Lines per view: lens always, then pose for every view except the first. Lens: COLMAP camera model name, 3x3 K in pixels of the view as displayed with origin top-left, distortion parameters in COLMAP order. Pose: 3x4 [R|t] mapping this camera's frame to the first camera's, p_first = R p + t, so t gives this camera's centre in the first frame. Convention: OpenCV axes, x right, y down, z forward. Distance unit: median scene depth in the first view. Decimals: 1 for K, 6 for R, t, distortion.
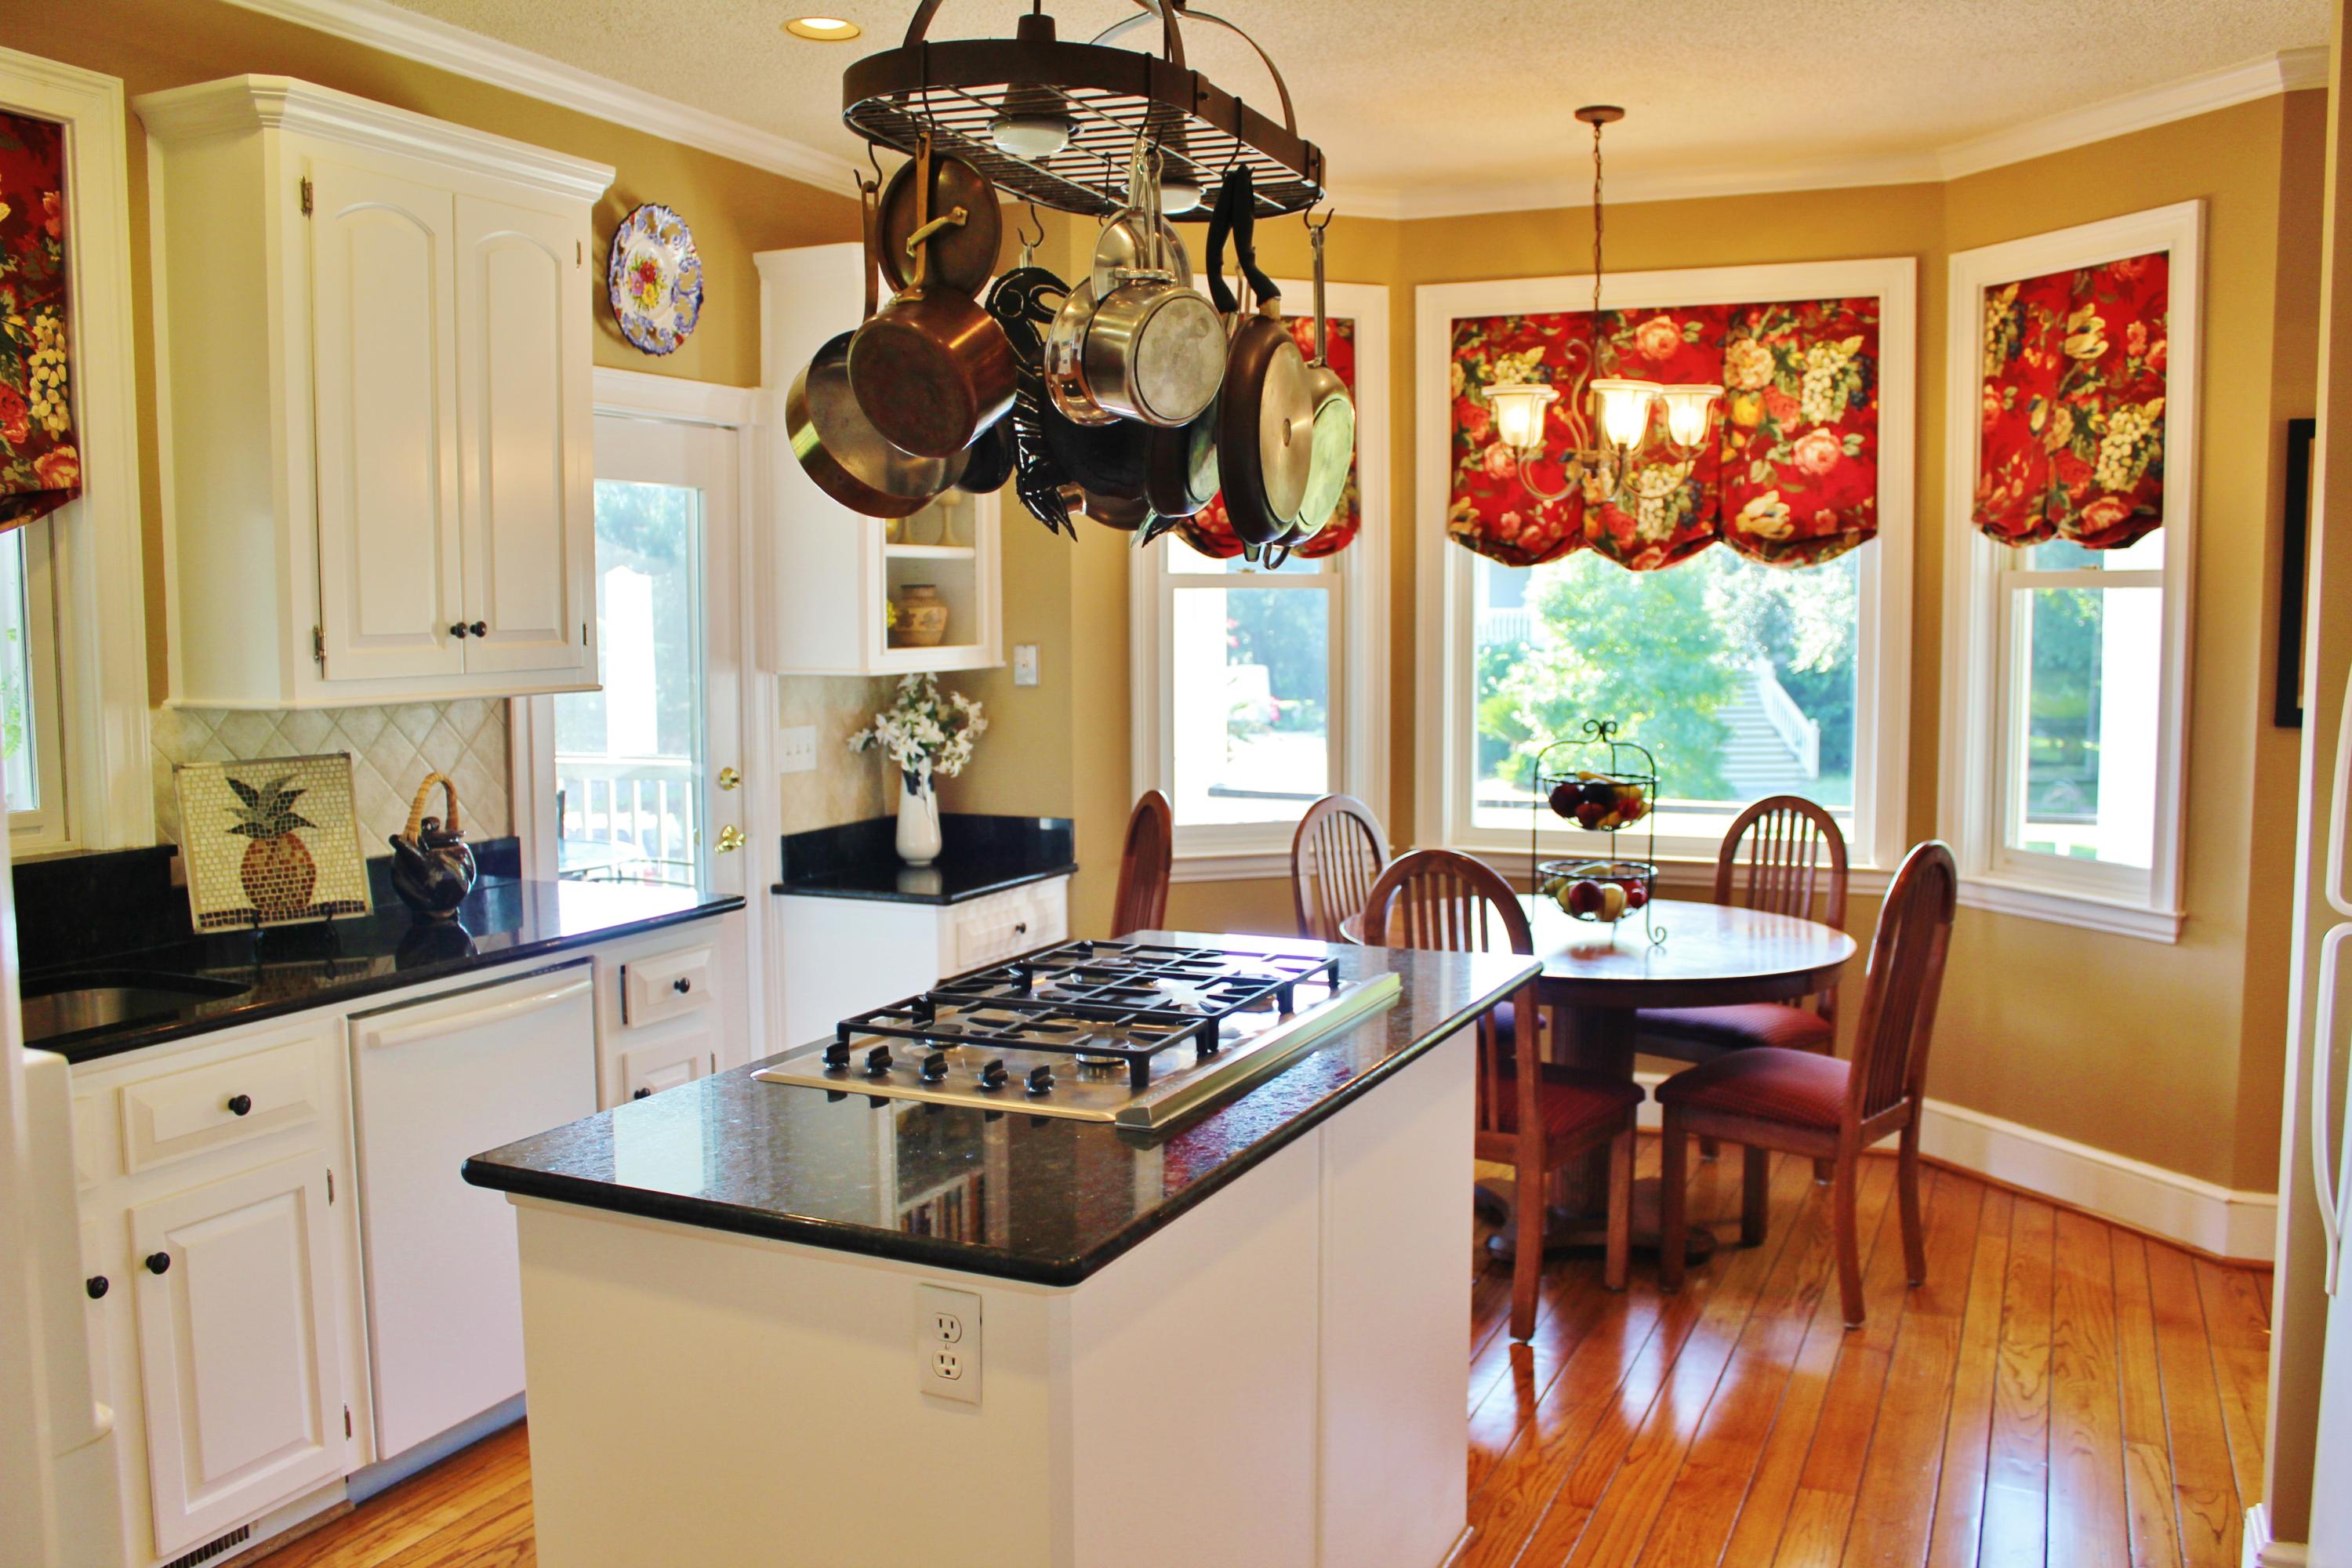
lens RADIAL K [[1985.4, 0, 1170.3], [0, 1985.4, 777.4], [0, 0, 1]] dist [-0.169496, 0.146768]
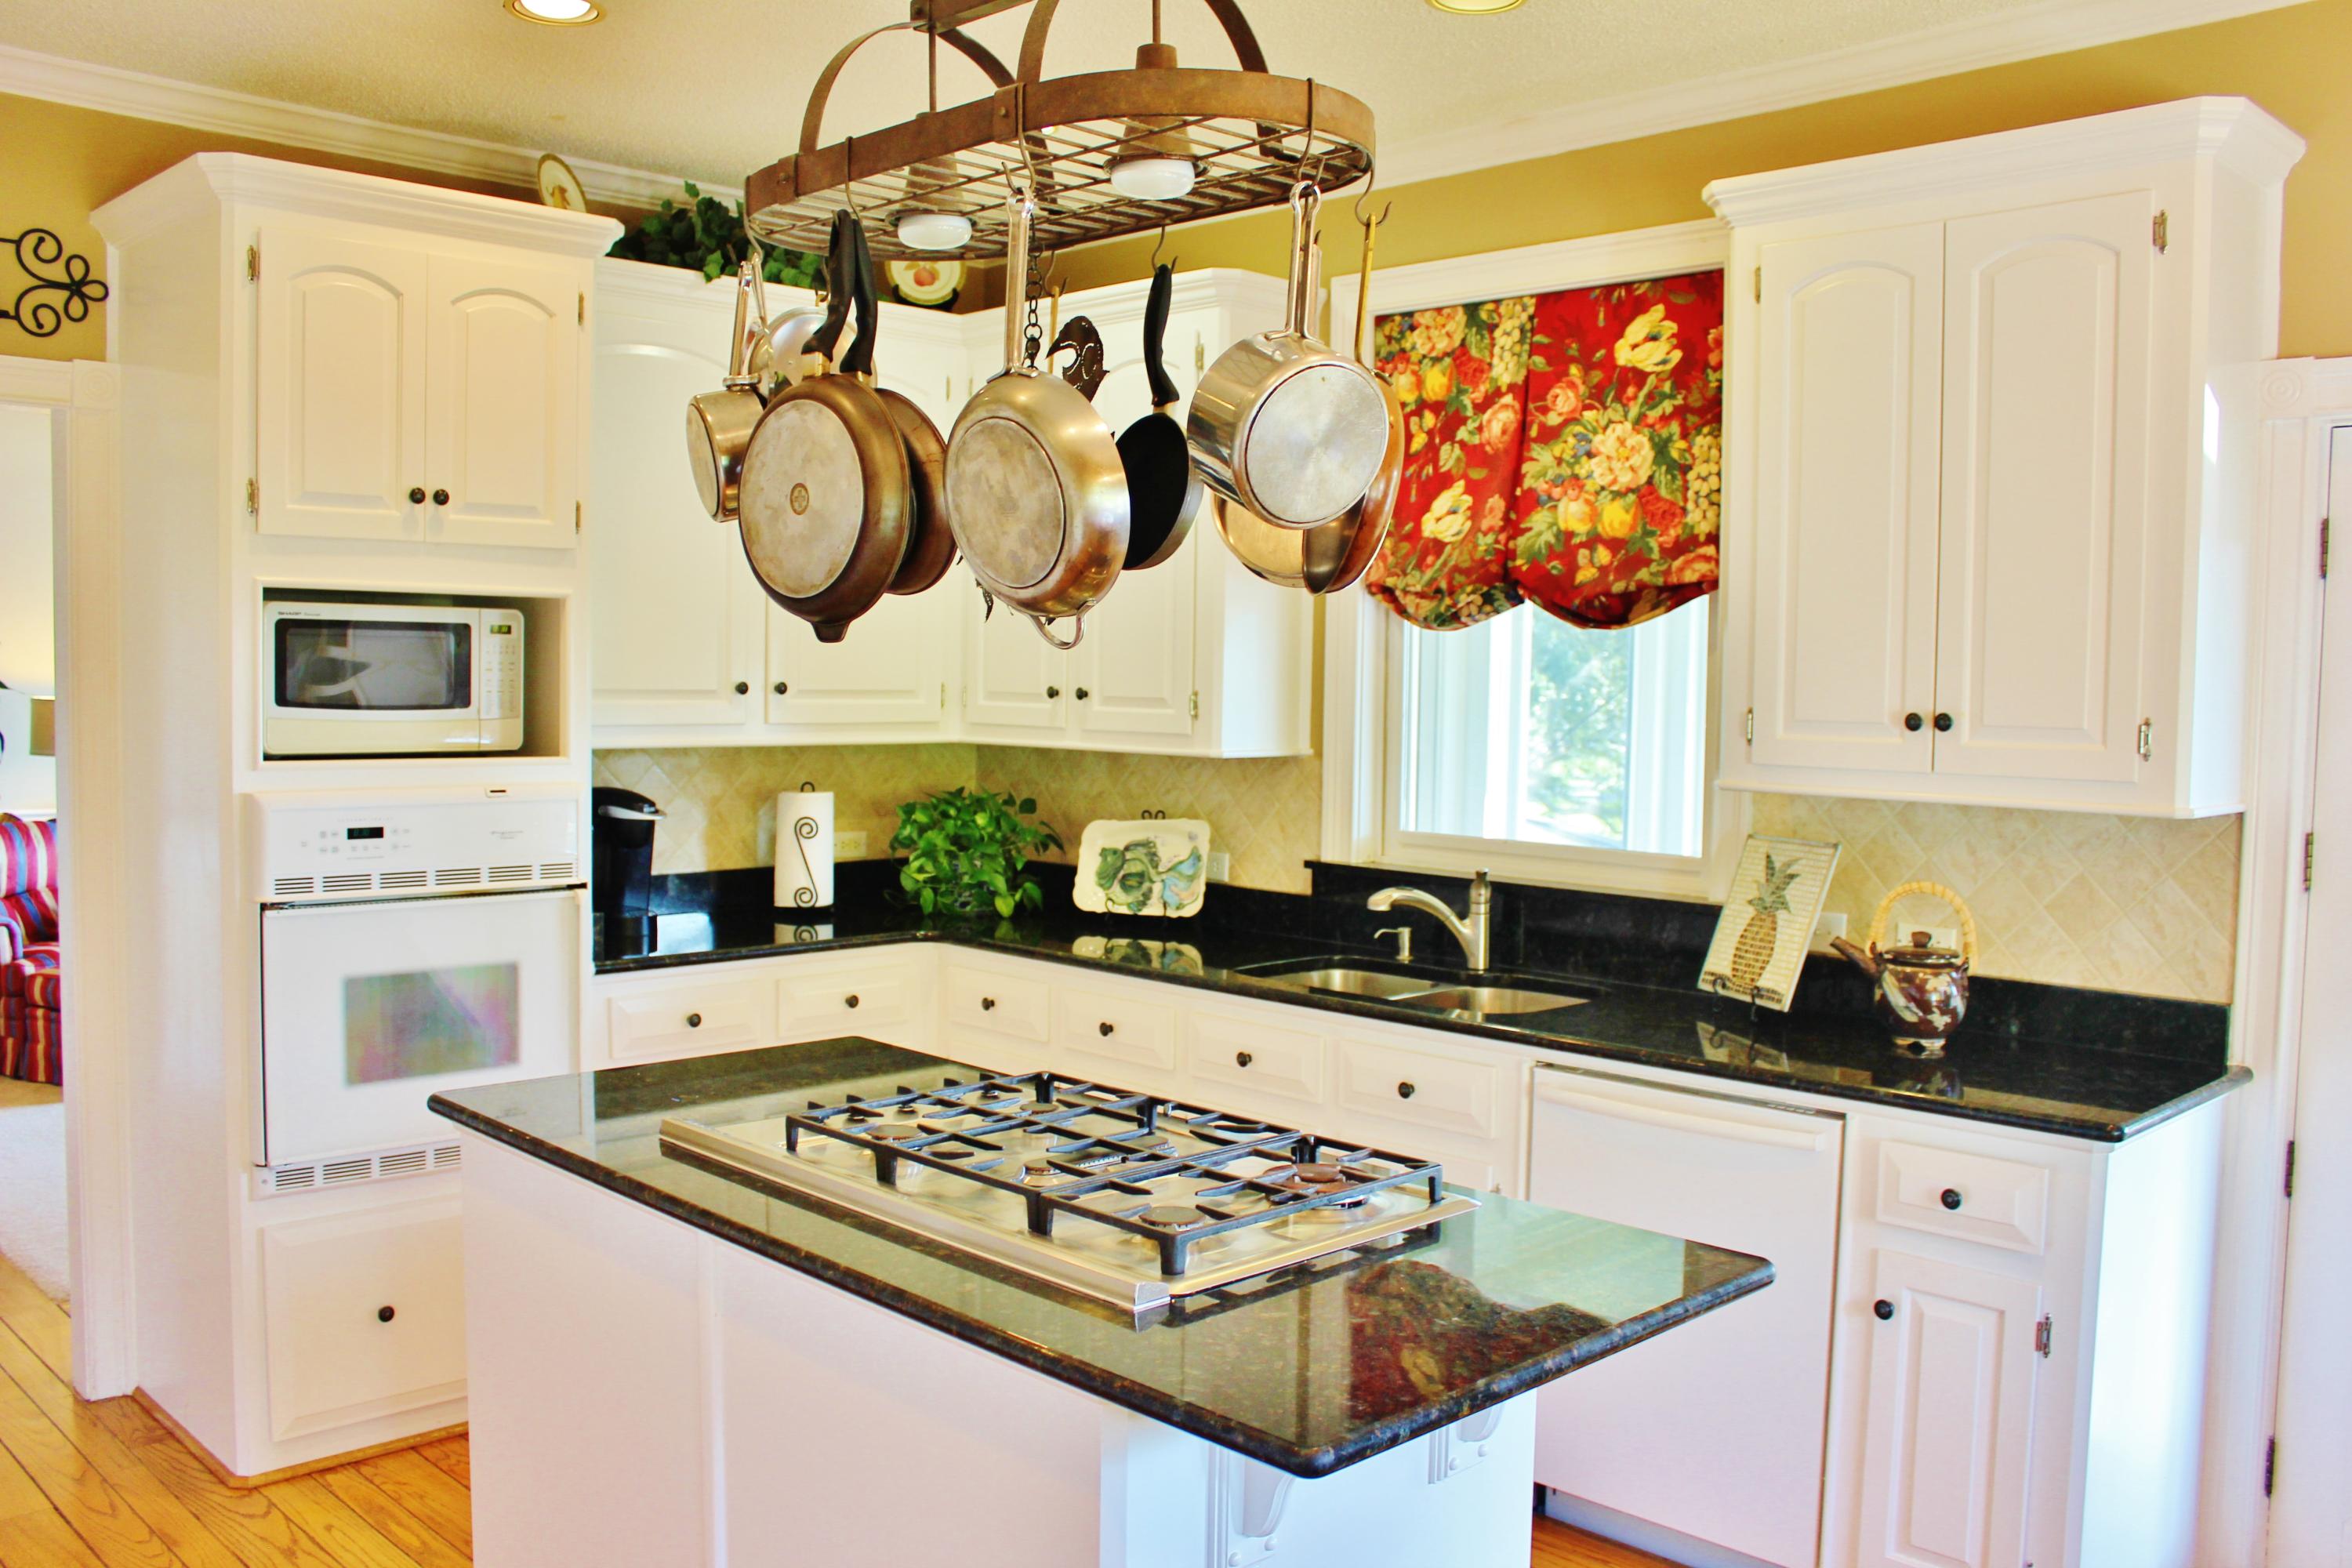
lens RADIAL K [[1985.4, 0, 1170.3], [0, 1985.4, 777.4], [0, 0, 1]] dist [-0.169496, 0.146768]
pose [[-0.351101, 0.043503, -0.935326, 0.652182], [-0.103642, 0.990976, 0.084996, -0.102883], [0.930584, 0.126782, -0.343424, 1.129348]]
